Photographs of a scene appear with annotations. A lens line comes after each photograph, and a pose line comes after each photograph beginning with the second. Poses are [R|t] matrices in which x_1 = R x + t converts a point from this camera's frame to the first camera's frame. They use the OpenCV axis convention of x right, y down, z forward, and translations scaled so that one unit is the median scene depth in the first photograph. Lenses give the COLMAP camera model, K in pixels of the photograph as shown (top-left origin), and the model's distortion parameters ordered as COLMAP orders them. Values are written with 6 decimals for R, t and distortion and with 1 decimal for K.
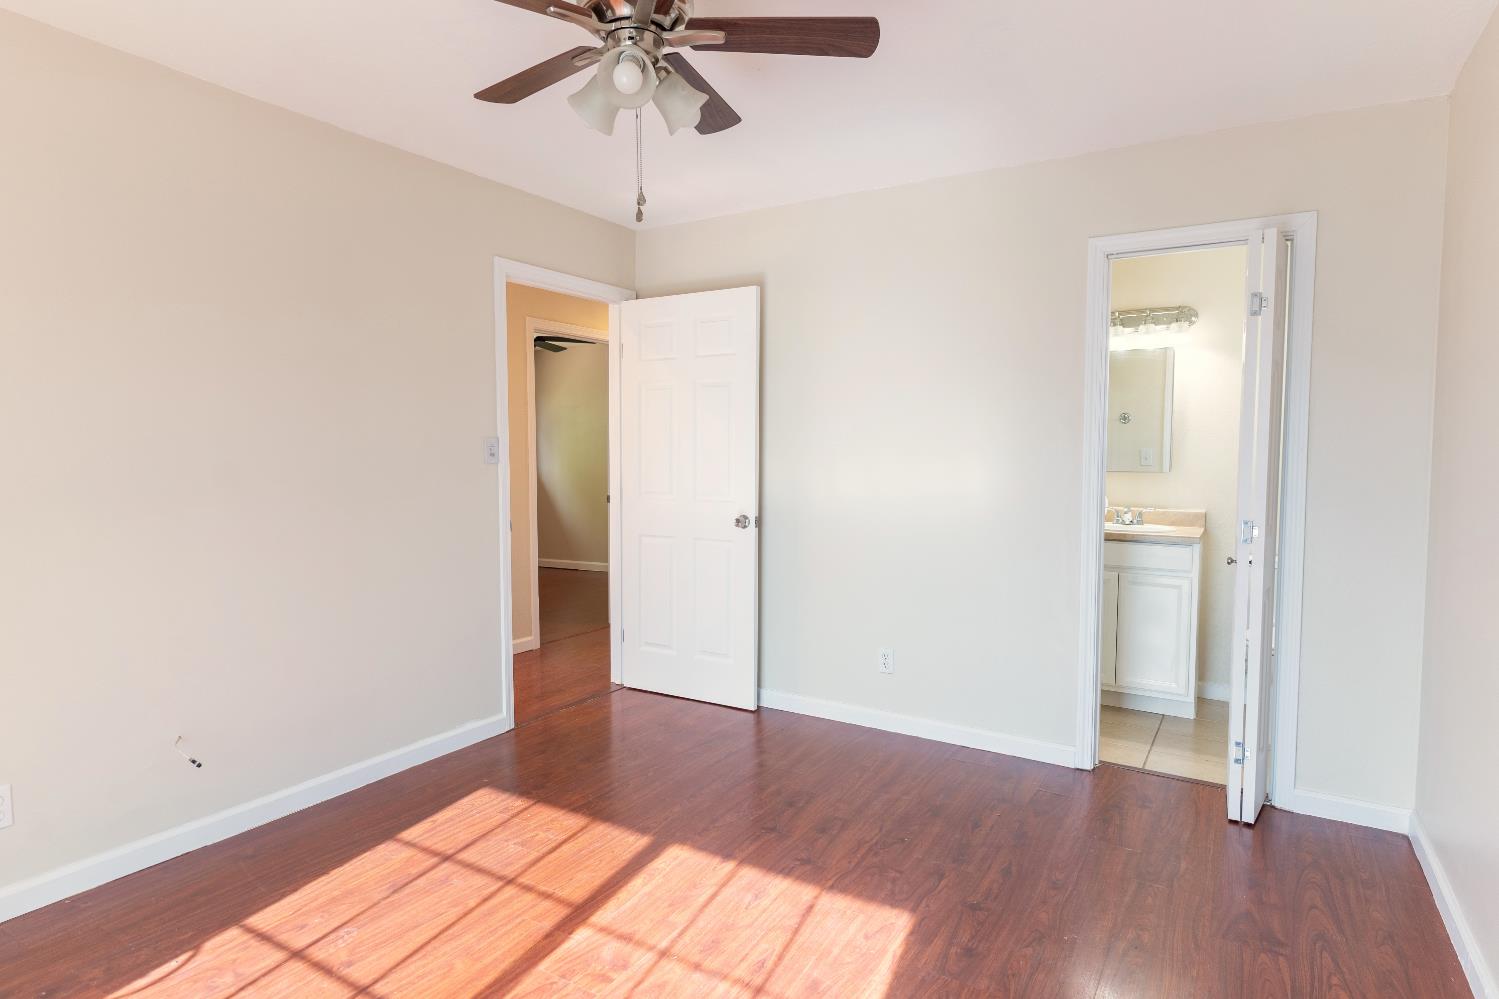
lens RADIAL K [[806.9, 0, 749.5], [0, 806.9, 499.5], [0, 0, 1]] dist [0.000237, -0.000149]
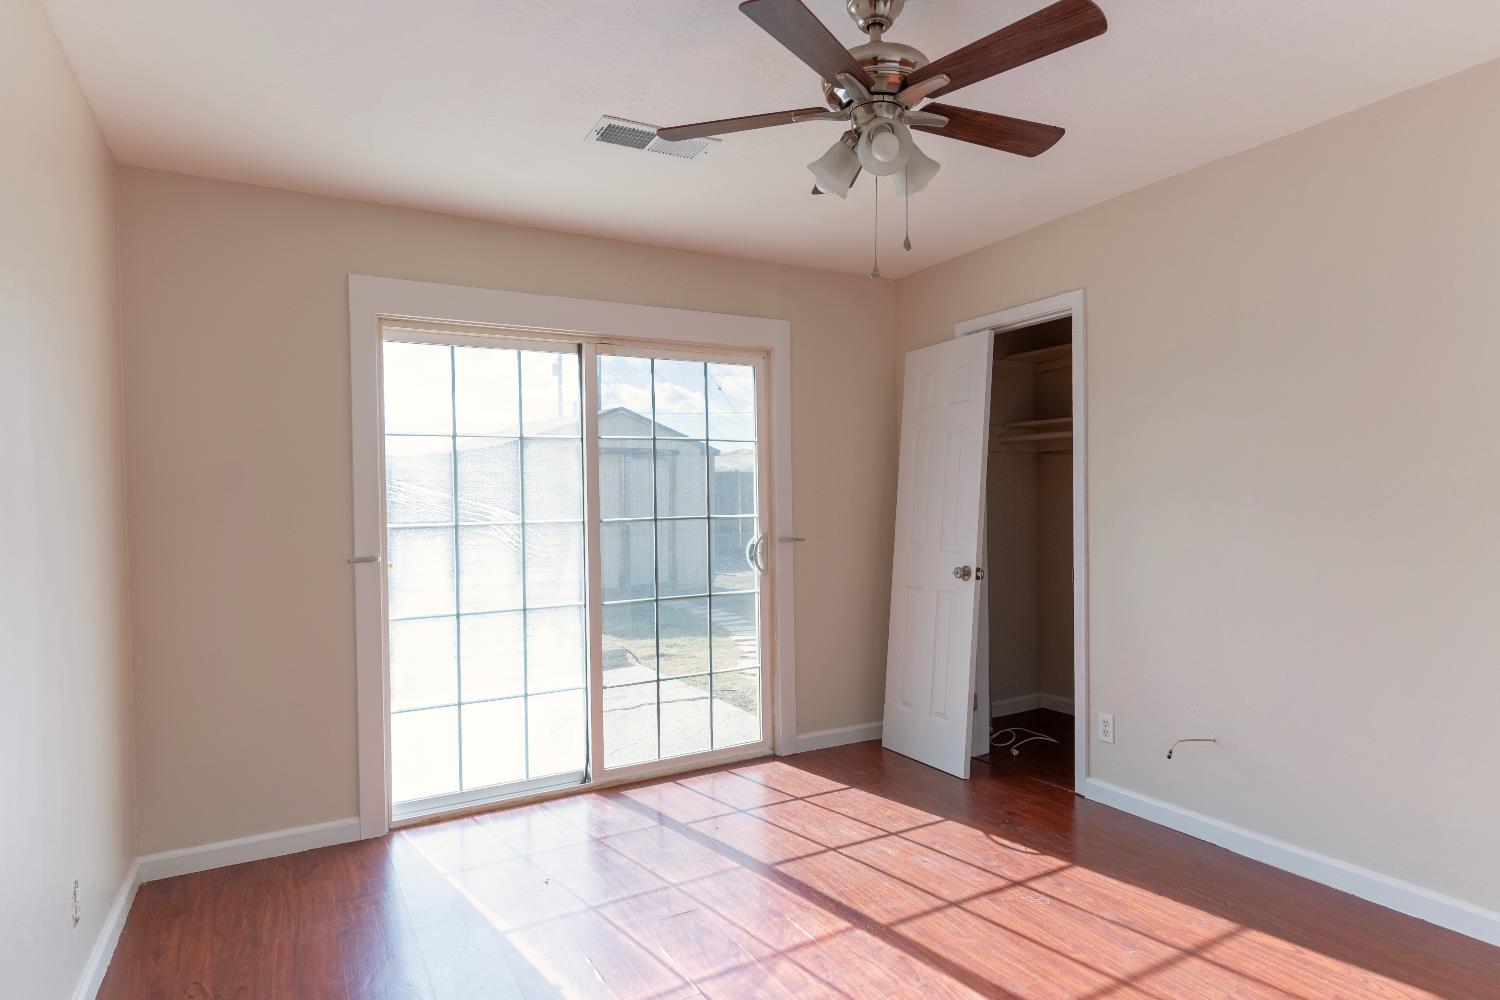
lens RADIAL K [[832.3, 0, 750.0], [0, 832.3, 500.0], [0, 0, 1]] dist [0.002656, 0.000231]
pose [[-0.462367, 0.012199, -0.886605, 0.745766], [-0.045140, 0.998285, 0.037276, -0.061861], [0.885539, 0.057256, -0.461023, 1.141531]]
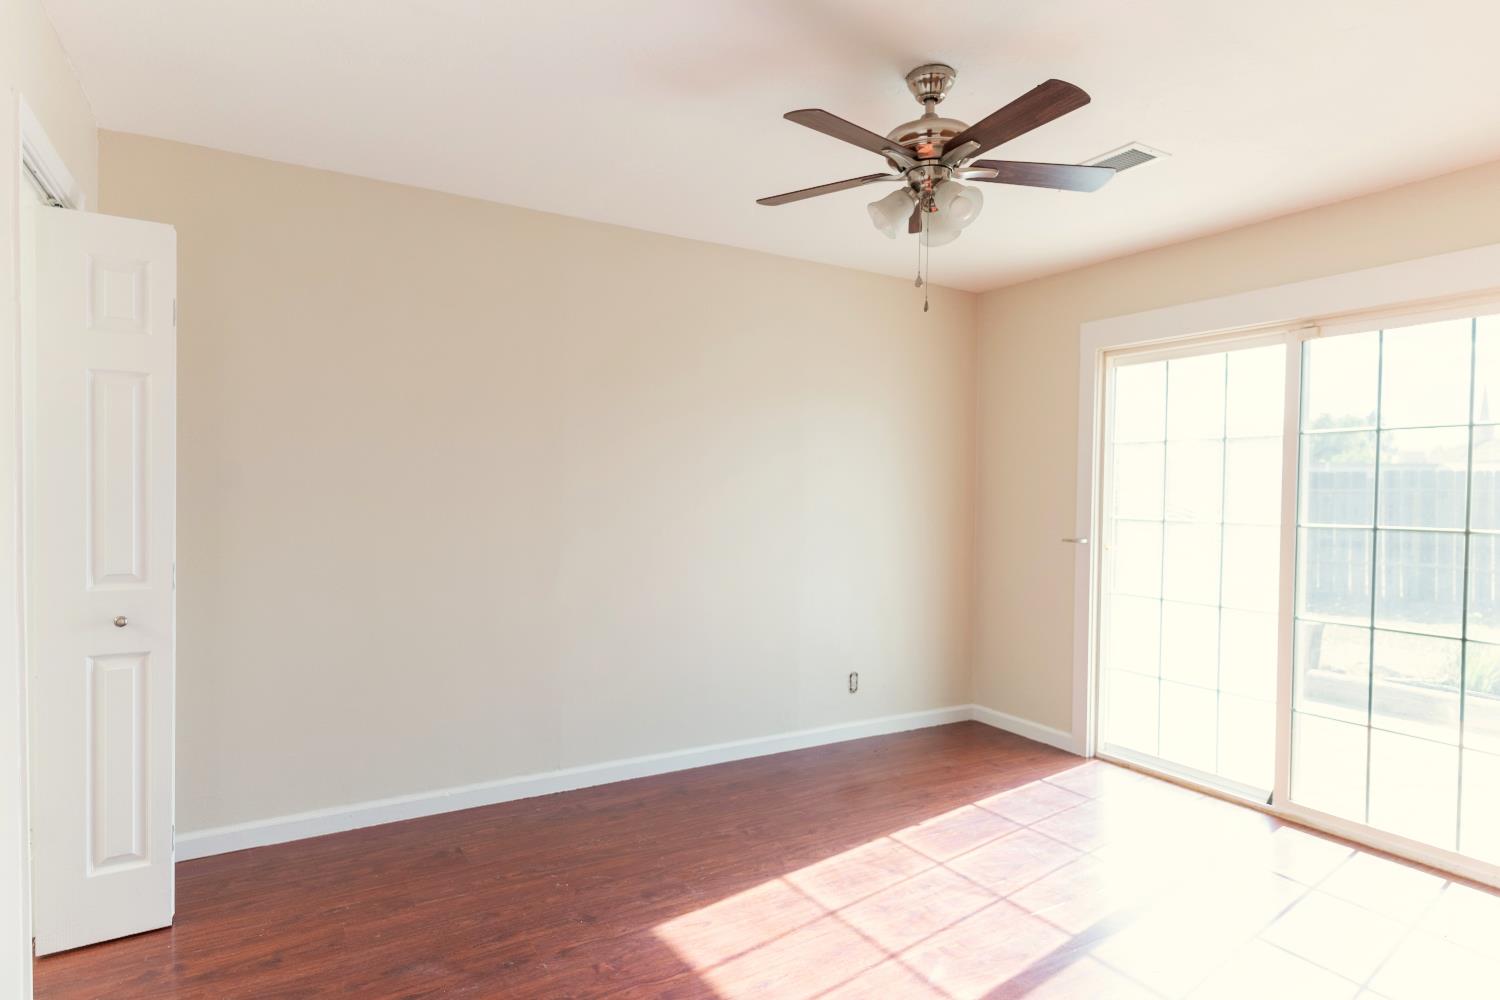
lens RADIAL K [[873.4, 0, 730.6], [0, 873.4, 503.1], [0, 0, 1]] dist [-0.002291, -0.000670]
pose [[-0.874021, -0.016309, 0.485614, -0.450348], [0.022507, 0.997005, 0.073992, -0.122745], [-0.485366, 0.075601, -0.871036, 1.961075]]
